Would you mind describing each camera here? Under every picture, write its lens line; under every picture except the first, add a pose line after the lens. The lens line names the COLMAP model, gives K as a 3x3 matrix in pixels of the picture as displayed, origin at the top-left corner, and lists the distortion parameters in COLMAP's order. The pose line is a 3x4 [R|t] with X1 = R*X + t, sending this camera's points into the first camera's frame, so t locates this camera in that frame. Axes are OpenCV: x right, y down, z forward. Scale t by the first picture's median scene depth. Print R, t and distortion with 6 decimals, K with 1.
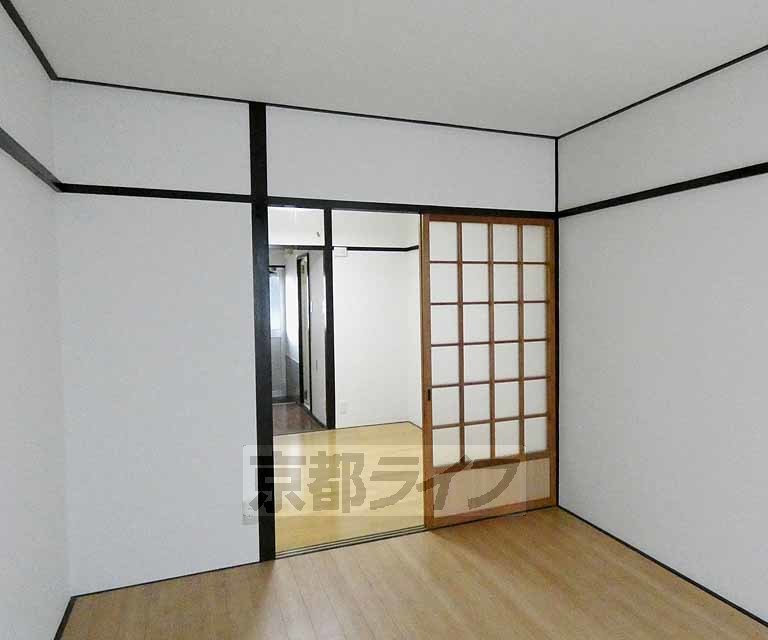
lens RADIAL K [[590.6, 0, 418.1], [0, 590.6, 320.1], [0, 0, 1]] dist [0.005190, 0.005247]
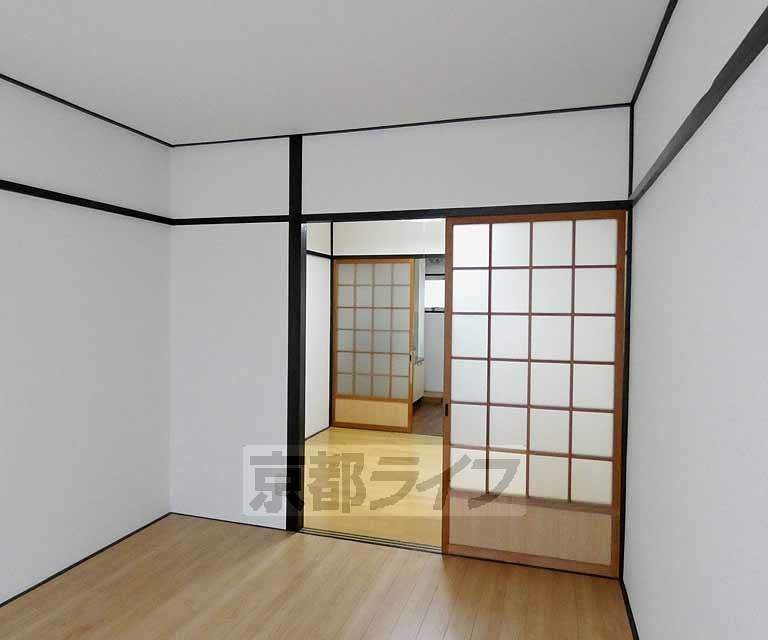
lens RADIAL K [[590.6, 0, 418.1], [0, 590.6, 320.1], [0, 0, 1]] dist [0.005190, 0.005247]
pose [[0.737573, 0.038485, -0.674170, 0.592378], [-0.045809, 0.998926, 0.006906, -0.019636], [0.673712, 0.025790, 0.738544, 0.262963]]
